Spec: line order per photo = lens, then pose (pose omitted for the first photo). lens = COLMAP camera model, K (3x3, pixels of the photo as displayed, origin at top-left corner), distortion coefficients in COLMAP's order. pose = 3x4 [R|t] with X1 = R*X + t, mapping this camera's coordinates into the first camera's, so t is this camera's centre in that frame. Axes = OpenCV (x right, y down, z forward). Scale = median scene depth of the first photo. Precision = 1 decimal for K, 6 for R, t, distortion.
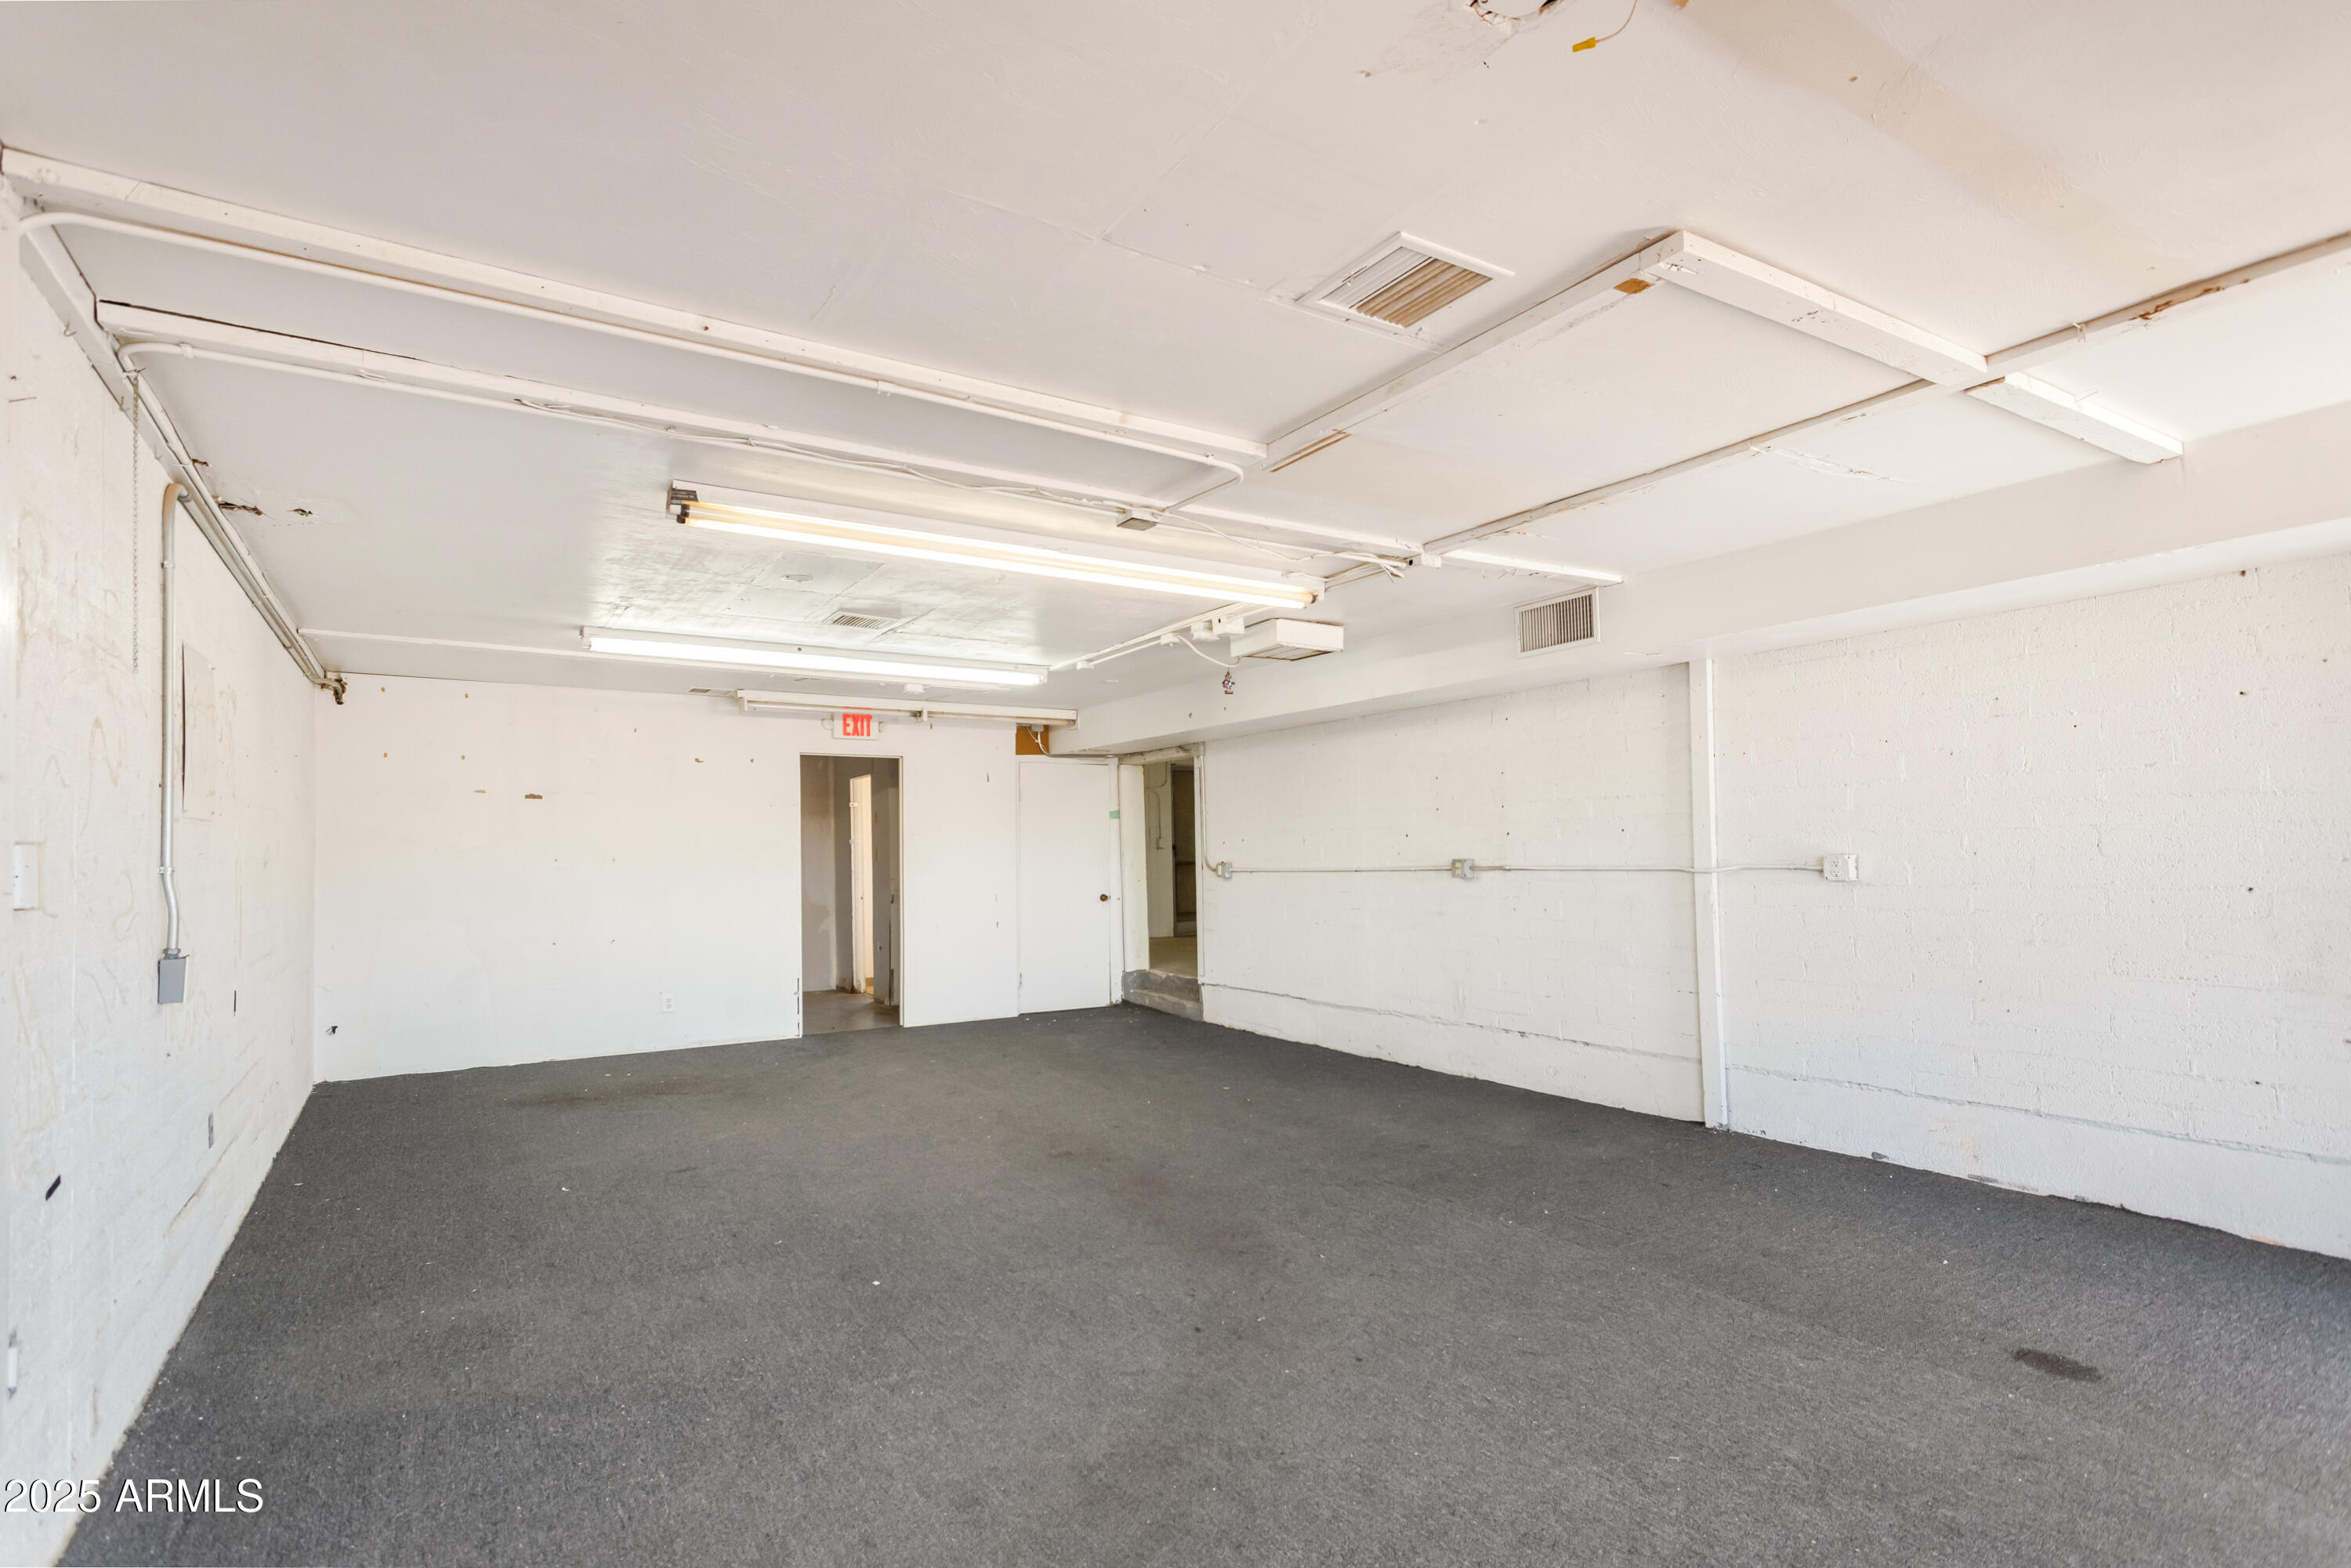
lens RADIAL K [[1151.0, 0, 1153.0], [0, 1151.0, 834.6], [0, 0, 1]] dist [0.001703, 0.000840]
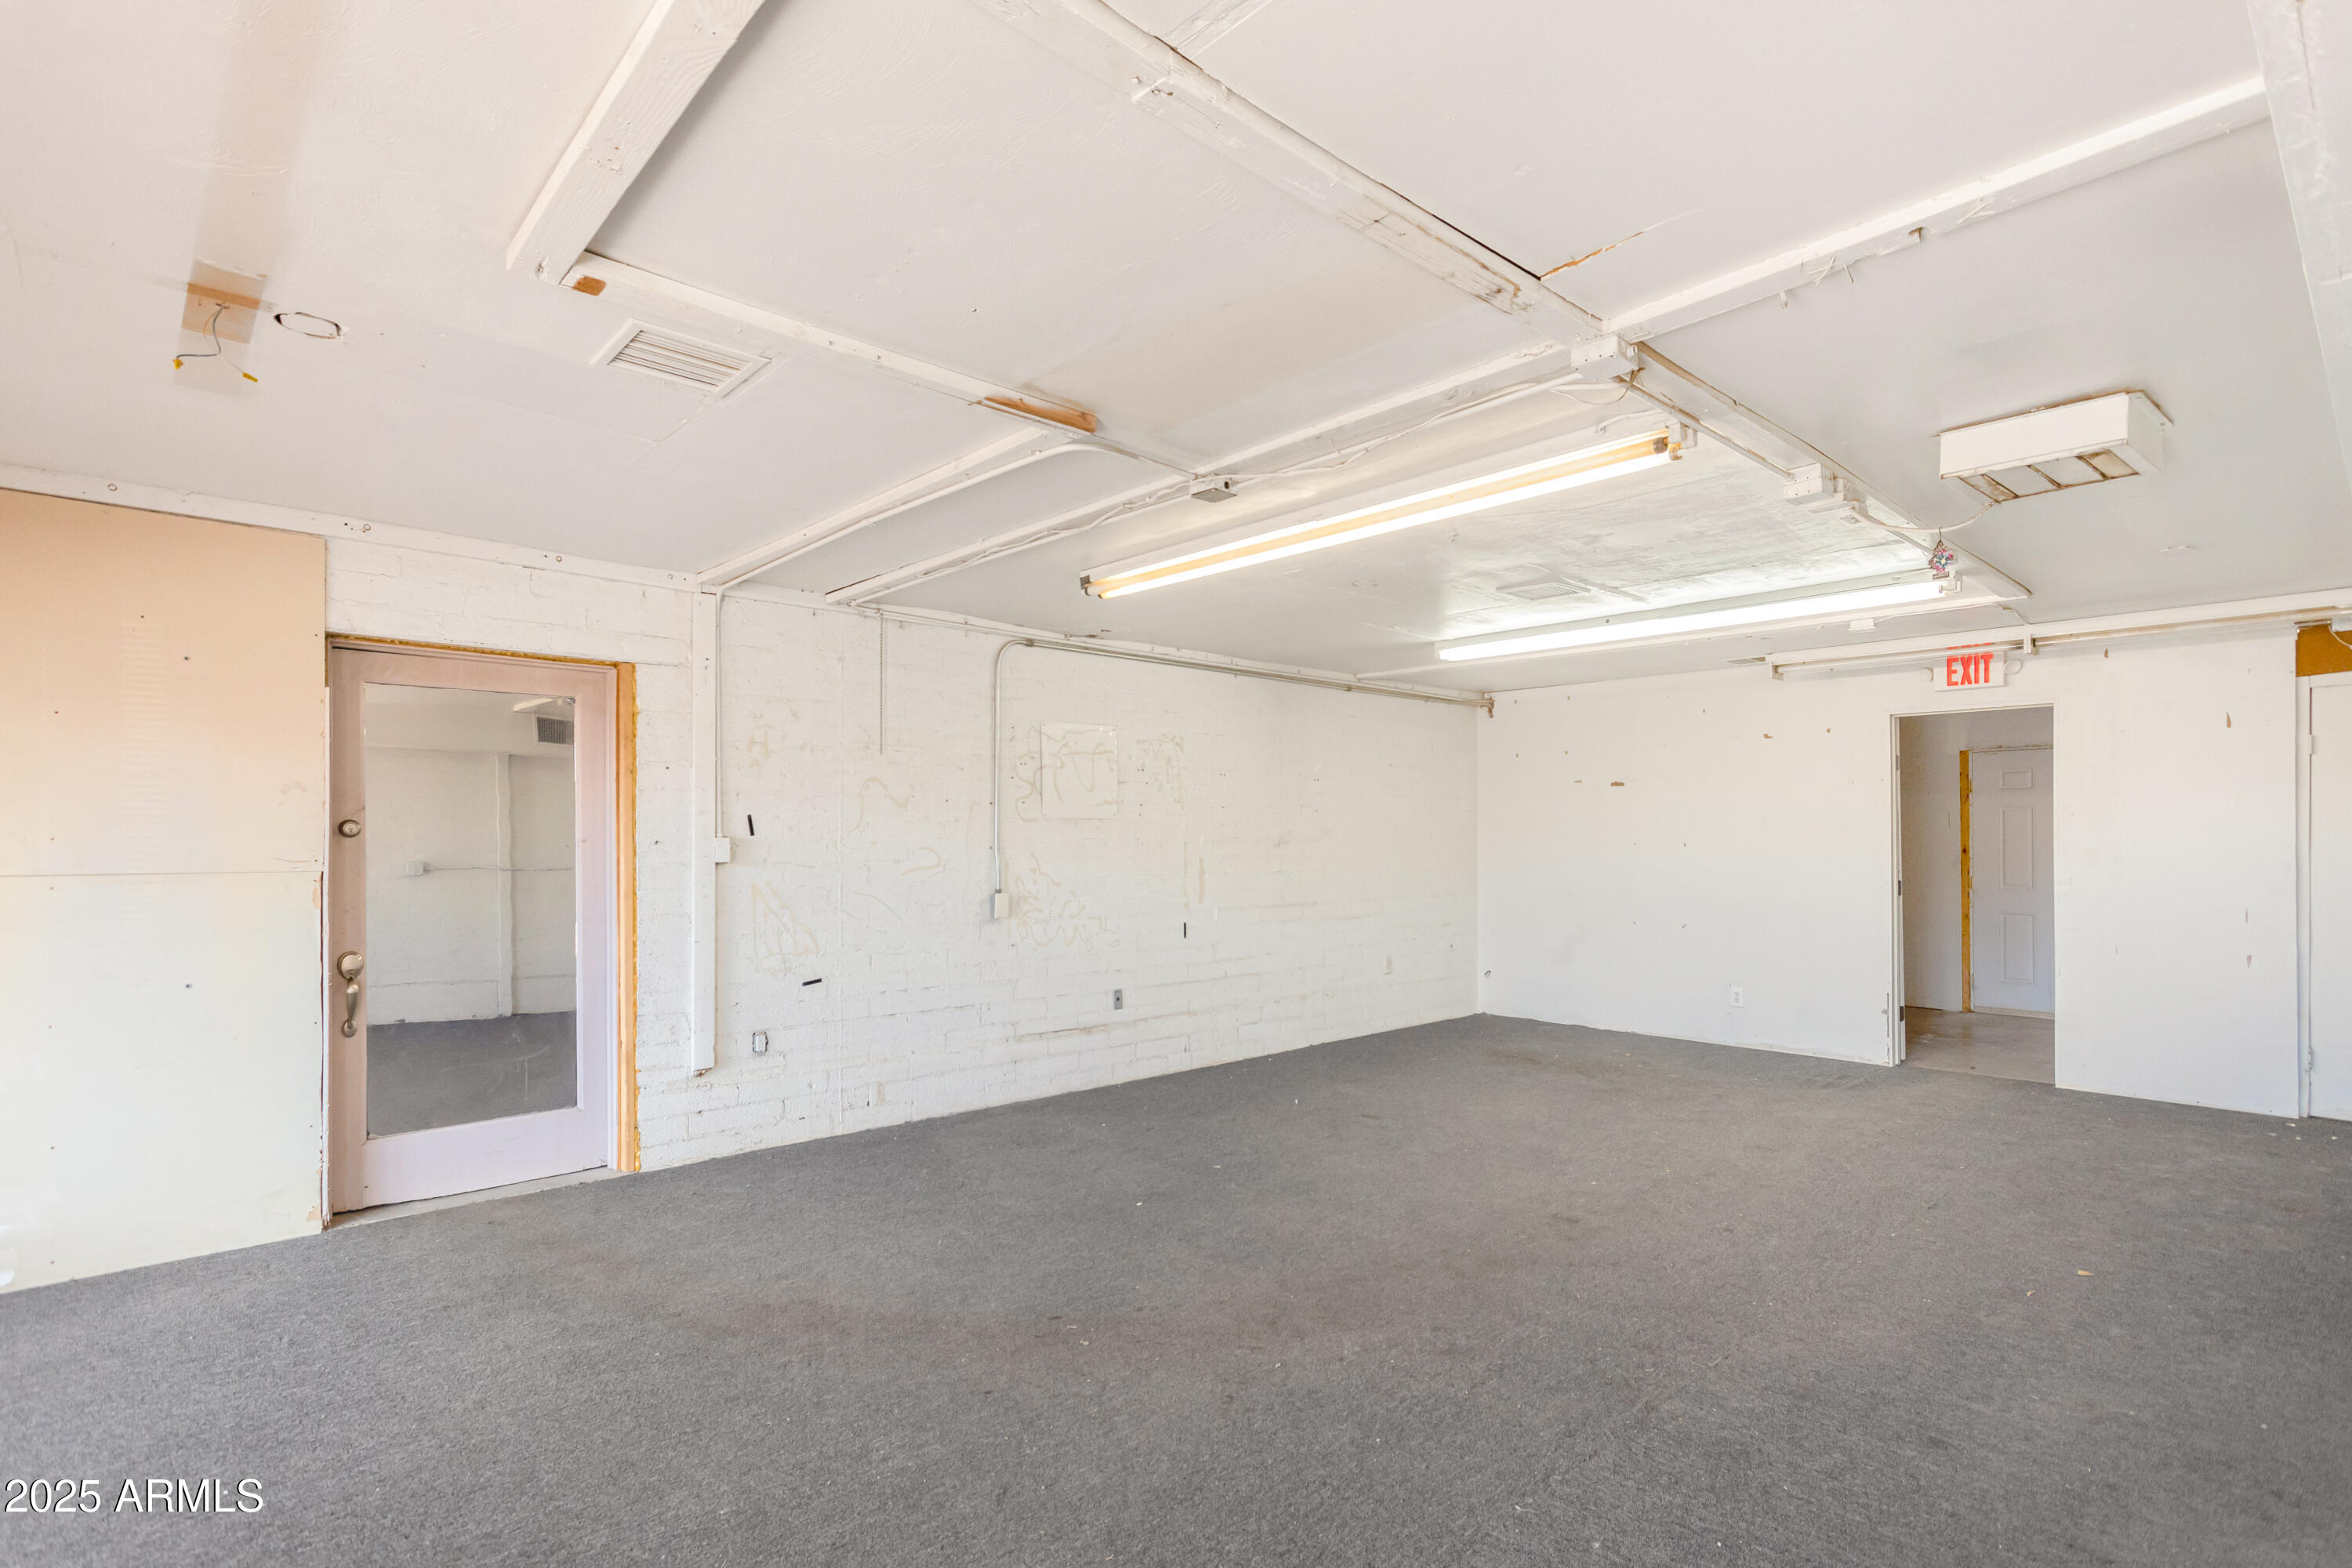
lens RADIAL K [[1151.6, 0, 1155.3], [0, 1151.6, 834.7], [0, 0, 1]] dist [0.001703, 0.000840]
pose [[0.173209, 0.007272, -0.984858, 0.486962], [0.013037, 0.999868, 0.009676, -0.001951], [0.984799, -0.014516, 0.173091, 0.425648]]
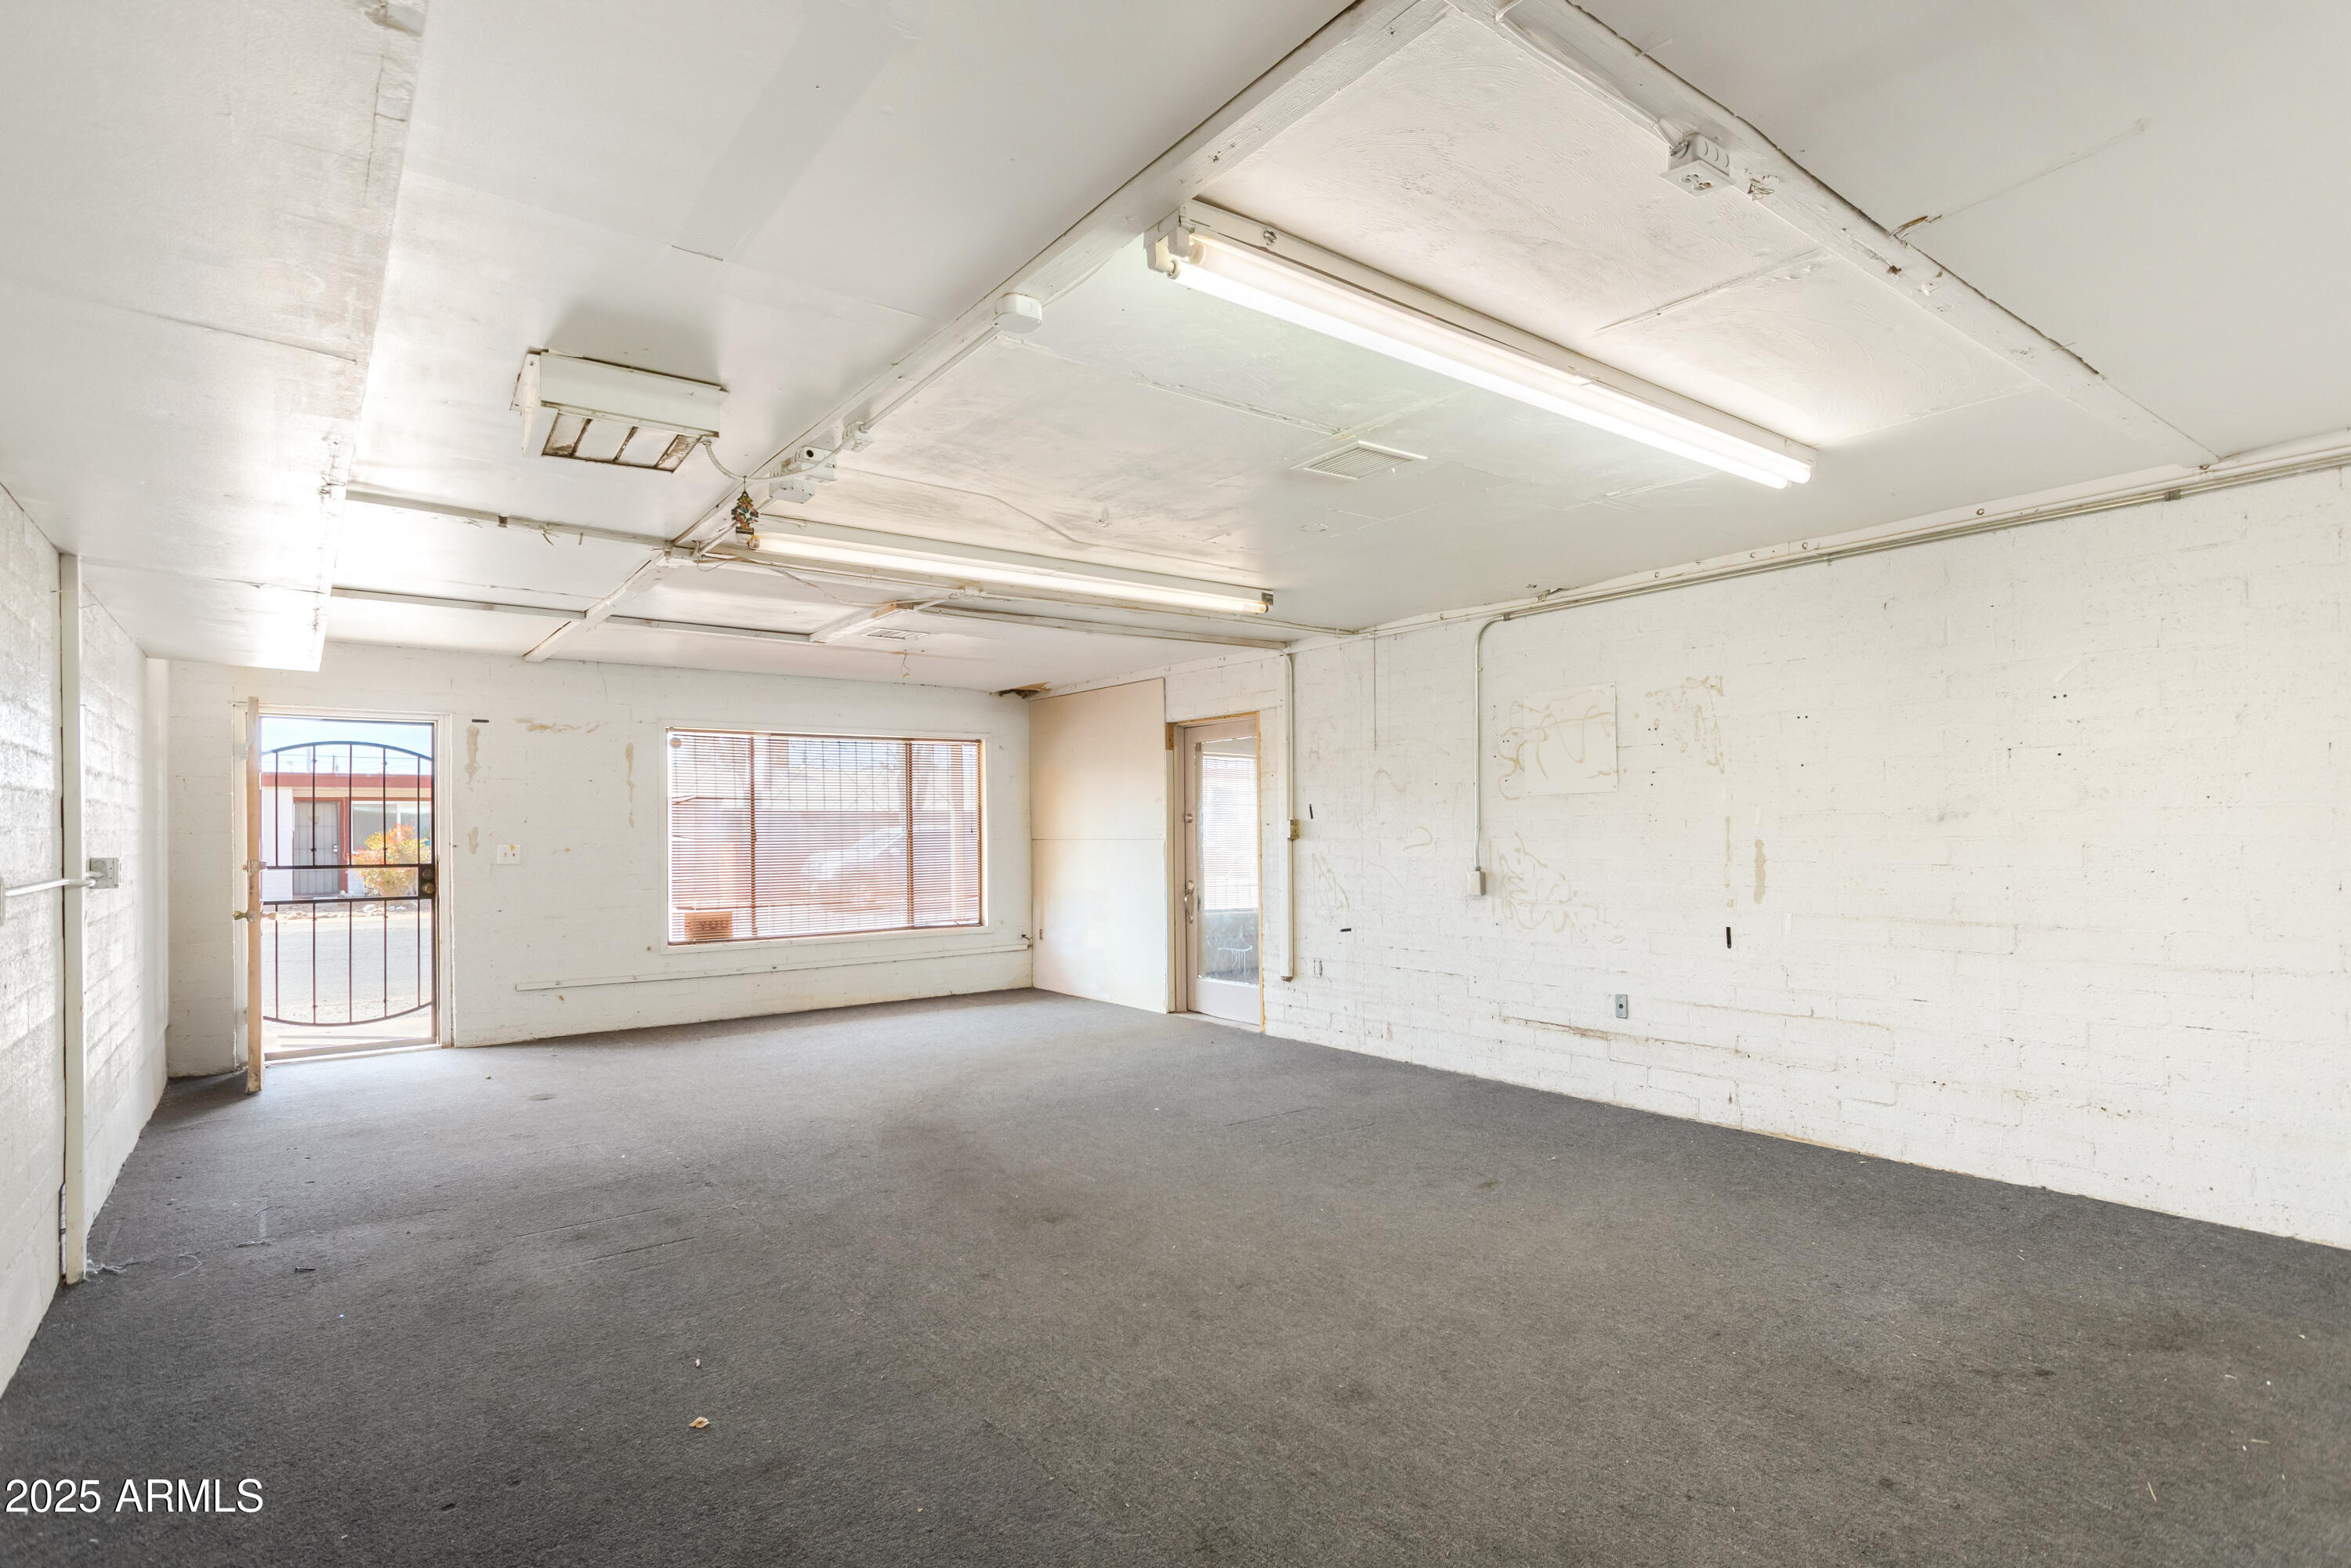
lens RADIAL K [[1151.0, 0, 1169.7], [0, 1151.0, 805.4], [0, 0, 1]] dist [0.001703, 0.000840]
pose [[-0.995677, 0.032490, -0.087016, -0.070339], [0.034962, 0.999023, -0.027035, 0.013818], [0.086053, -0.029960, -0.995840, 1.318907]]
